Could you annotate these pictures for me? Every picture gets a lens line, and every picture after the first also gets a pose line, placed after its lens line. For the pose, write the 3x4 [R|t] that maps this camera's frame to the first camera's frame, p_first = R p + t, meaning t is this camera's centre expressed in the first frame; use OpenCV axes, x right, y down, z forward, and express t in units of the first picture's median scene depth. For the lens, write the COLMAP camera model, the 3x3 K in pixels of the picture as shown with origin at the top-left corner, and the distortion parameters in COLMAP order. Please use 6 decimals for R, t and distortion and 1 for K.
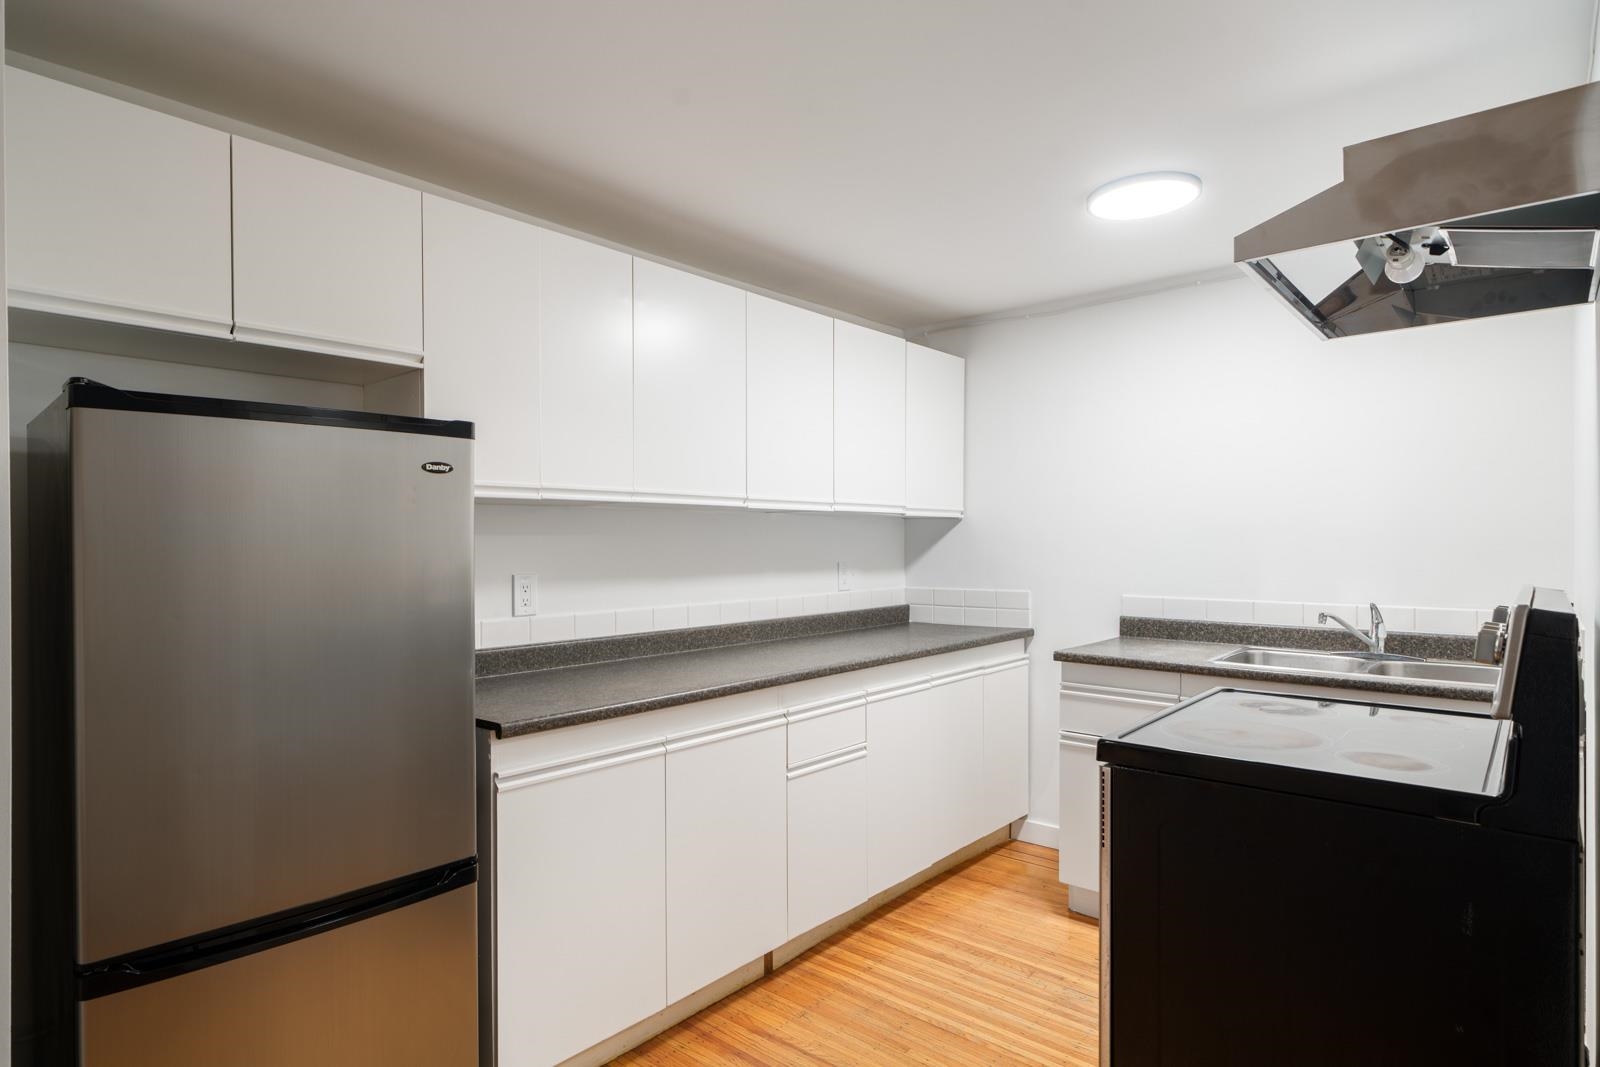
lens RADIAL K [[868.1, 0, 795.3], [0, 868.1, 537.8], [0, 0, 1]] dist [0.015021, -0.001210]
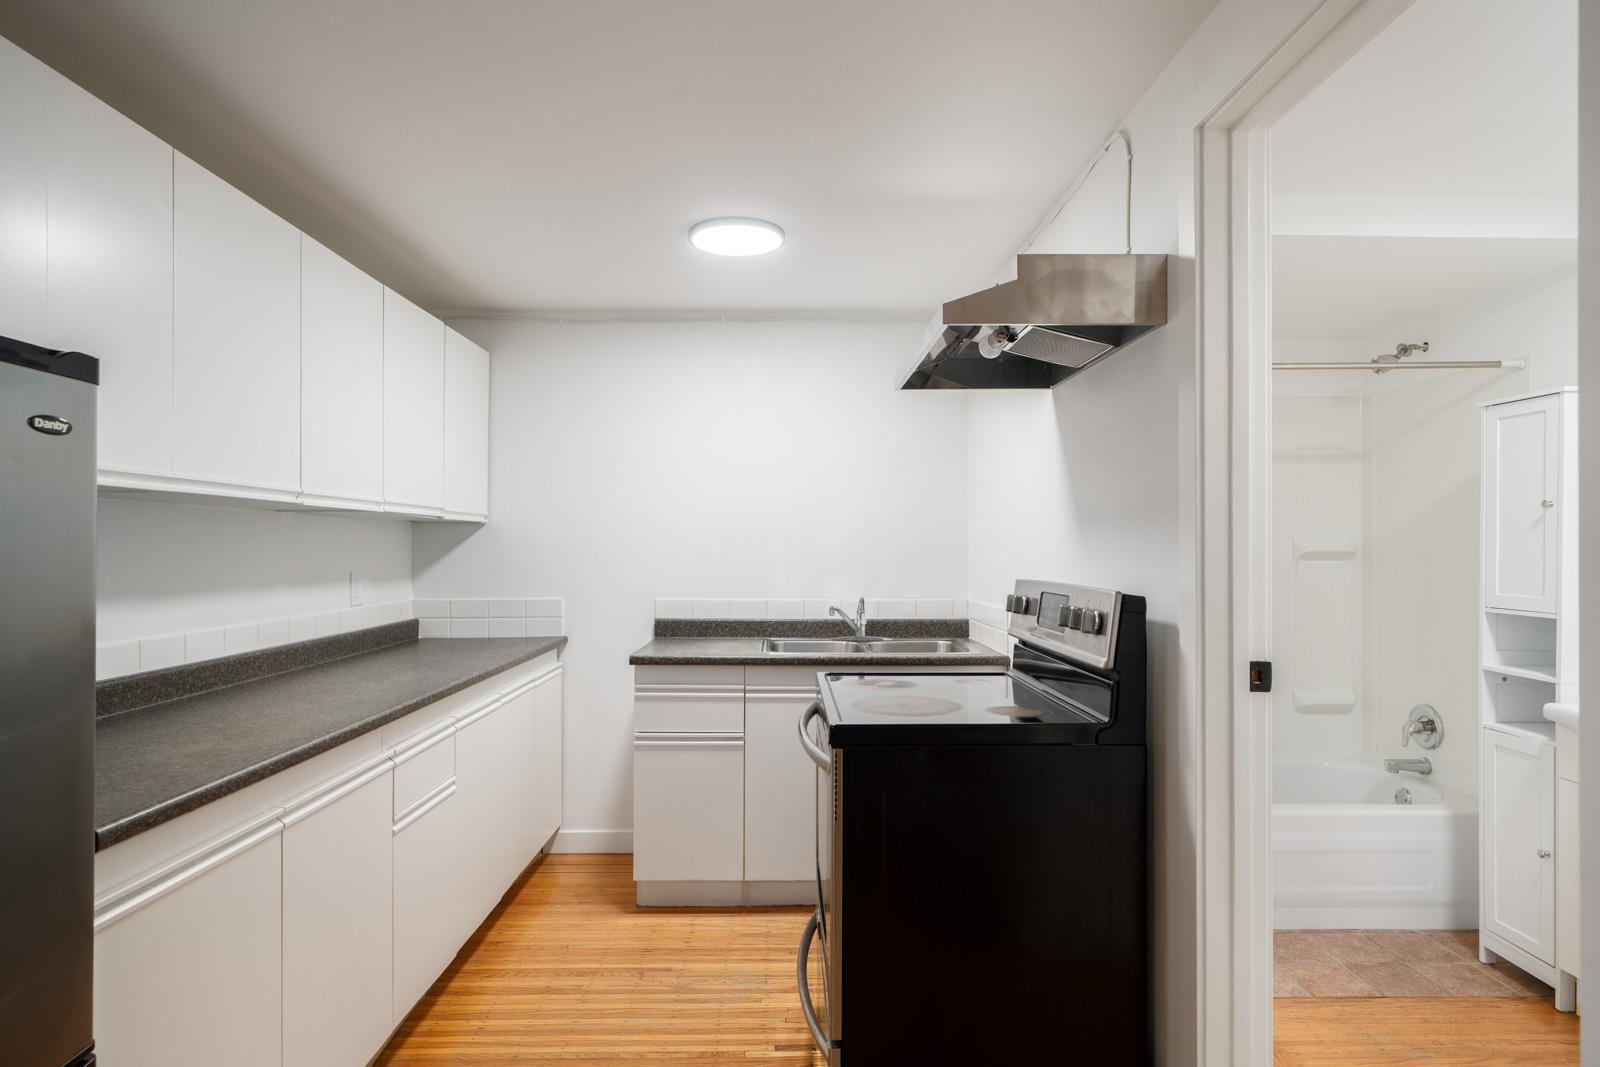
lens RADIAL K [[868.1, 0, 795.1], [0, 868.1, 538.5], [0, 0, 1]] dist [0.015021, -0.001210]
pose [[0.752513, 0.010401, 0.658495, -0.242429], [-0.005674, 0.999941, -0.009309, 0.001262], [-0.658552, 0.003269, 0.752528, 0.108342]]
